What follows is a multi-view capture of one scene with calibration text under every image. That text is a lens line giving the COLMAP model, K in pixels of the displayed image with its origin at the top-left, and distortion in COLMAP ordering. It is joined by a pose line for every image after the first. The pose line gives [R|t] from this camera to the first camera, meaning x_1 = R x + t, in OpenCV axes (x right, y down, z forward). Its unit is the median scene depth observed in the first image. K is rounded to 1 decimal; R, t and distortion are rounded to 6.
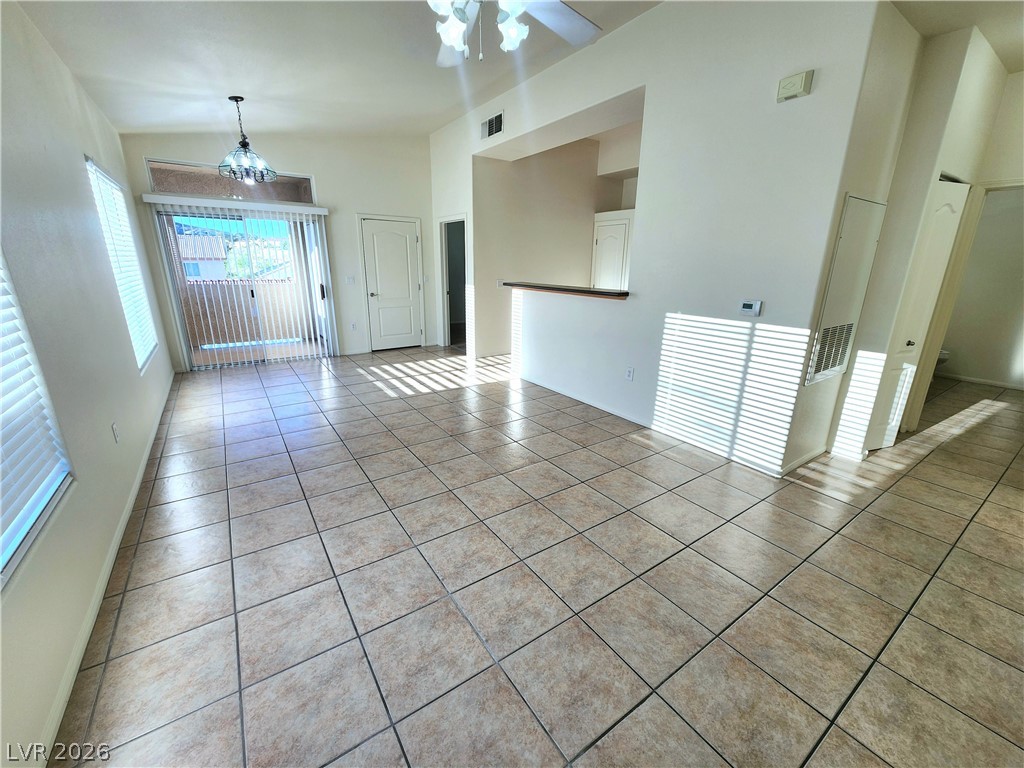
lens RADIAL K [[416.7, 0, 511.2], [0, 416.7, 383.0], [0, 0, 1]] dist [0.000487, -0.000094]
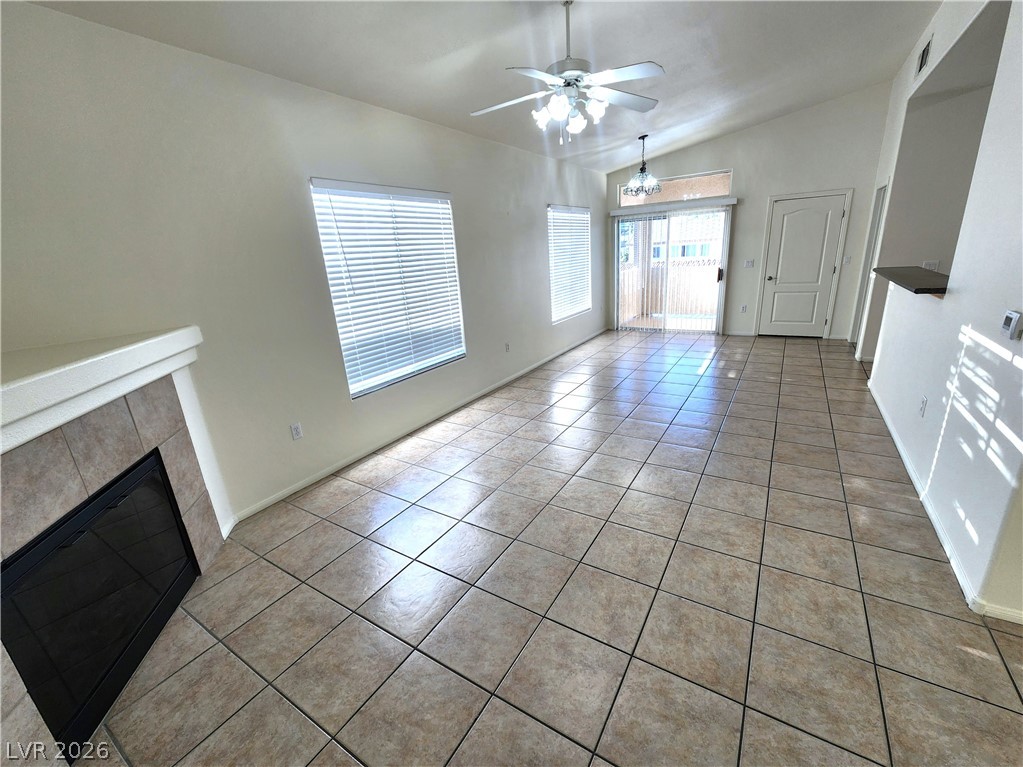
lens RADIAL K [[427.1, 0, 515.2], [0, 427.1, 384.1], [0, 0, 1]] dist [-0.000205, -0.000130]
pose [[0.400758, 0.238543, -0.884585, 0.582995], [-0.192077, 0.965929, 0.173459, -0.046575], [0.895823, 0.100393, 0.432923, 0.077258]]
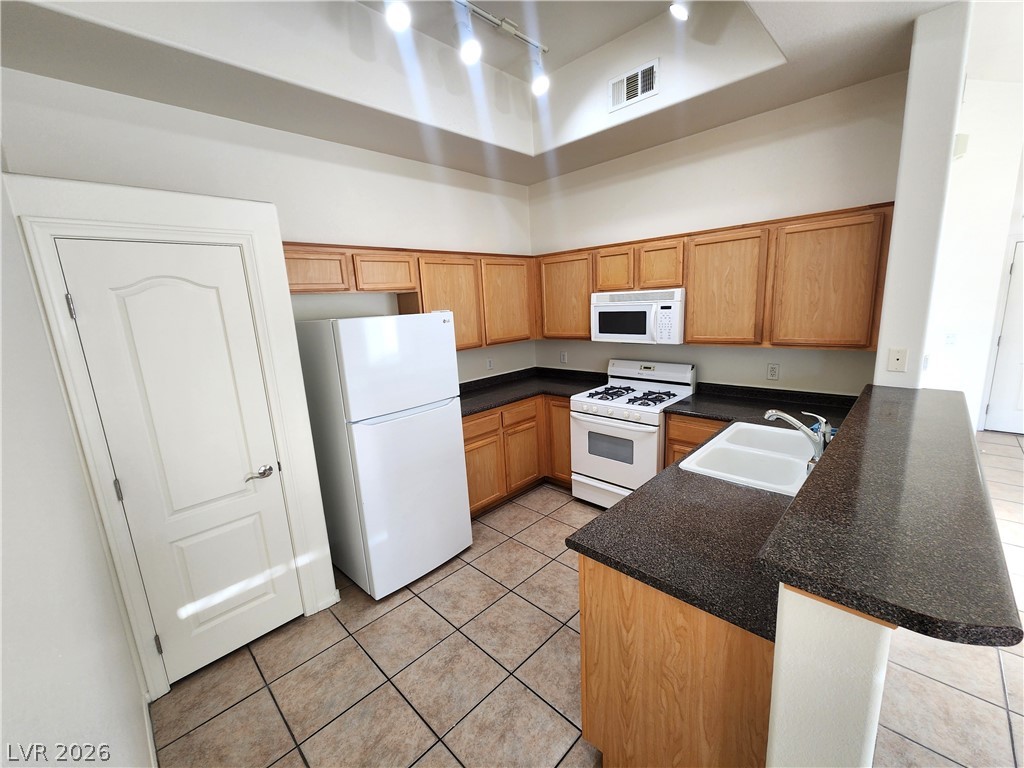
lens RADIAL K [[417.5, 0, 513.3], [0, 417.5, 384.3], [0, 0, 1]] dist [0.001216, -0.000183]
pose [[-0.198250, -0.191321, 0.961298, -0.112172], [0.324513, 0.912638, 0.248562, -0.467183], [-0.924872, 0.361231, -0.118845, 1.376181]]
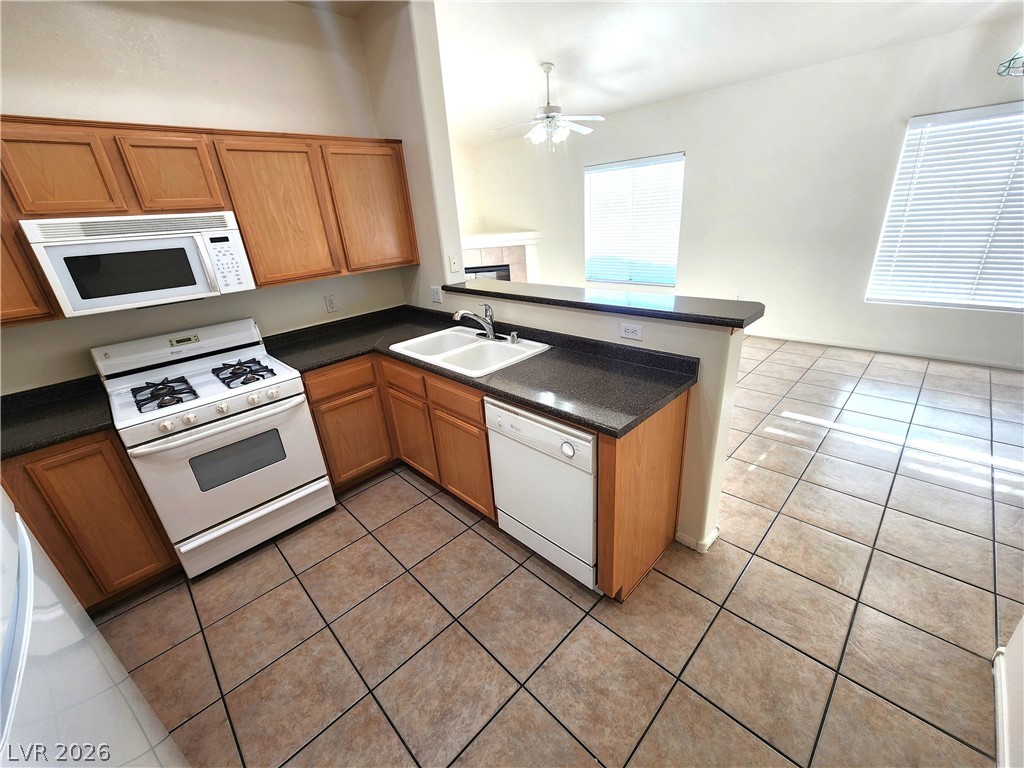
lens RADIAL K [[417.5, 0, 513.3], [0, 417.5, 384.3], [0, 0, 1]] dist [0.001216, -0.000183]
pose [[-0.981252, 0.125197, -0.146528, 0.297529], [0.006969, 0.782829, 0.622198, -0.497007], [0.192604, 0.609512, -0.769025, 1.557679]]
